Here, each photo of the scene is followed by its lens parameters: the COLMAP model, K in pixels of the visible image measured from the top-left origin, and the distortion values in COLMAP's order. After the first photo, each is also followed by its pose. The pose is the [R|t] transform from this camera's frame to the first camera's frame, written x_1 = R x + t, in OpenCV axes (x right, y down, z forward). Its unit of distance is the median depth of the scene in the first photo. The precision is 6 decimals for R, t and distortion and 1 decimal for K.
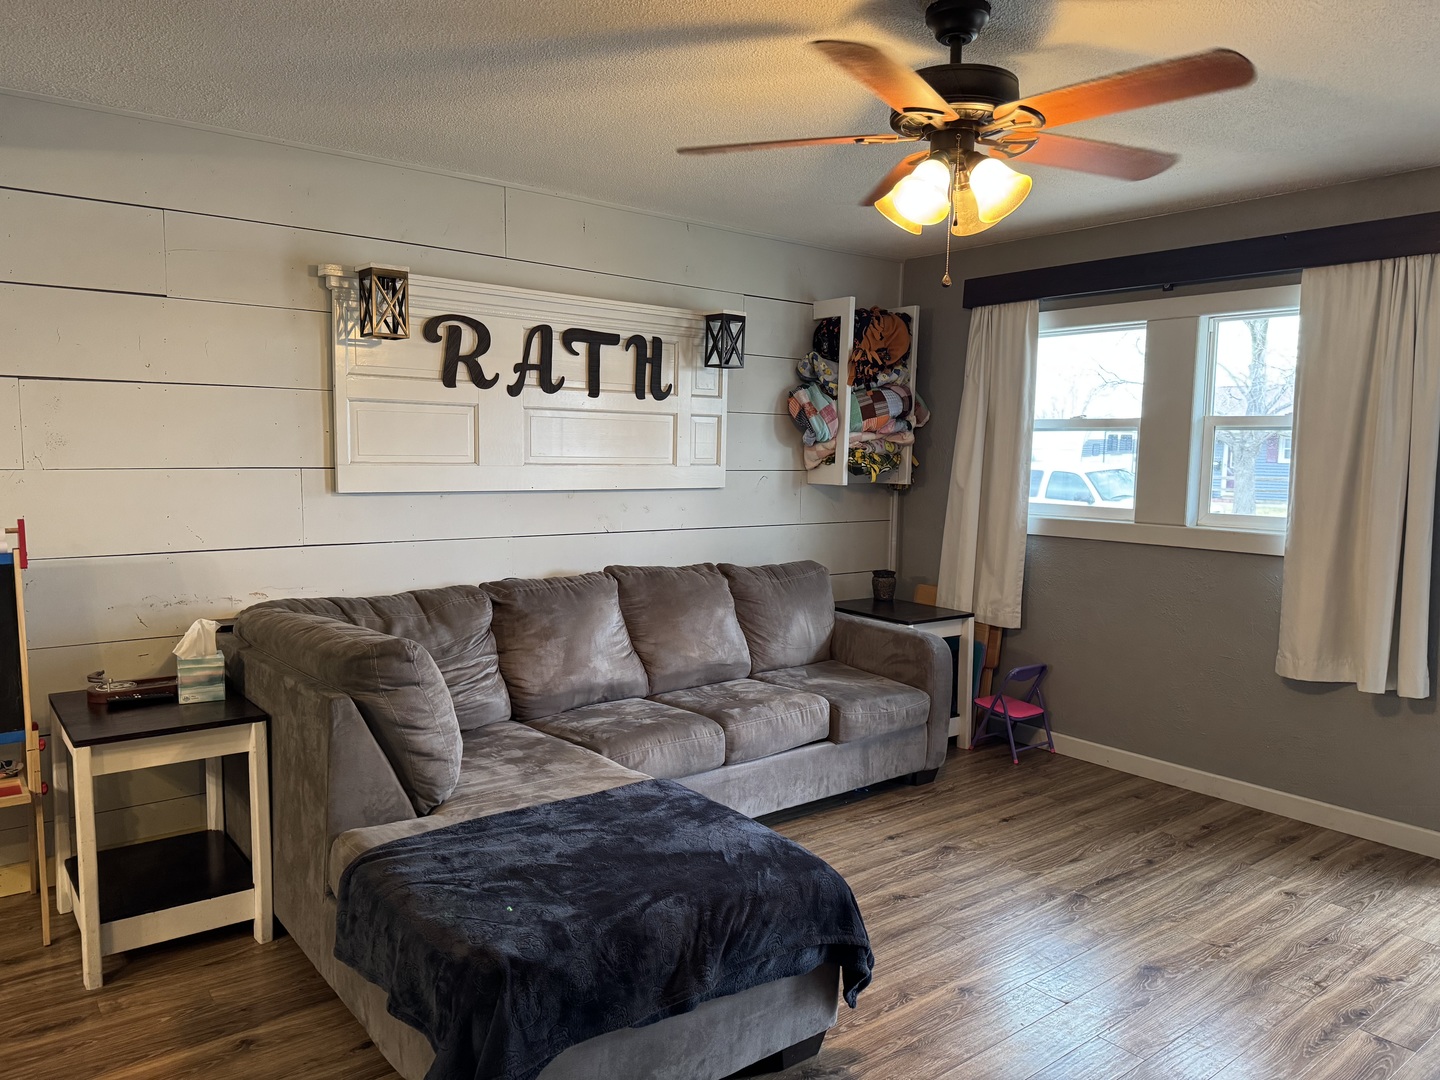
lens RADIAL K [[1017.9, 0, 715.9], [0, 1017.9, 543.0], [0, 0, 1]] dist [0.066062, -0.021819]
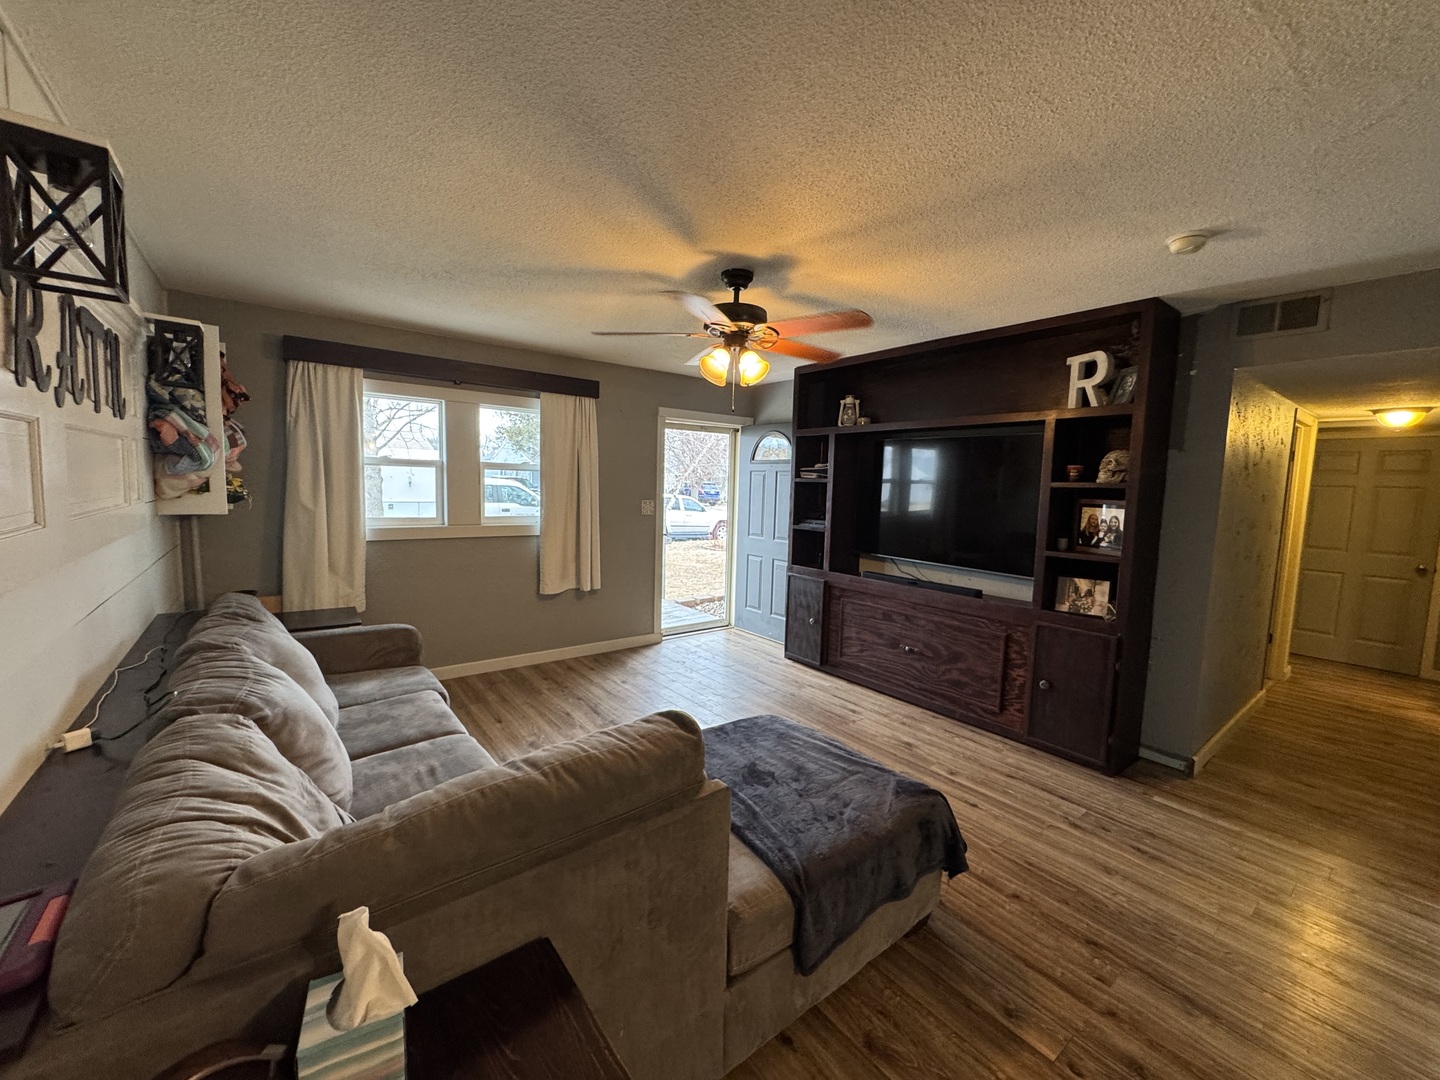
lens RADIAL K [[577.1, 0, 726.5], [0, 577.1, 539.9], [0, 0, 1]] dist [-0.003613, 0.000398]
pose [[0.014695, -0.109623, 0.993865, -0.528244], [0.068055, 0.991777, 0.108386, -0.071121], [-0.997573, 0.066045, 0.022034, 0.592973]]
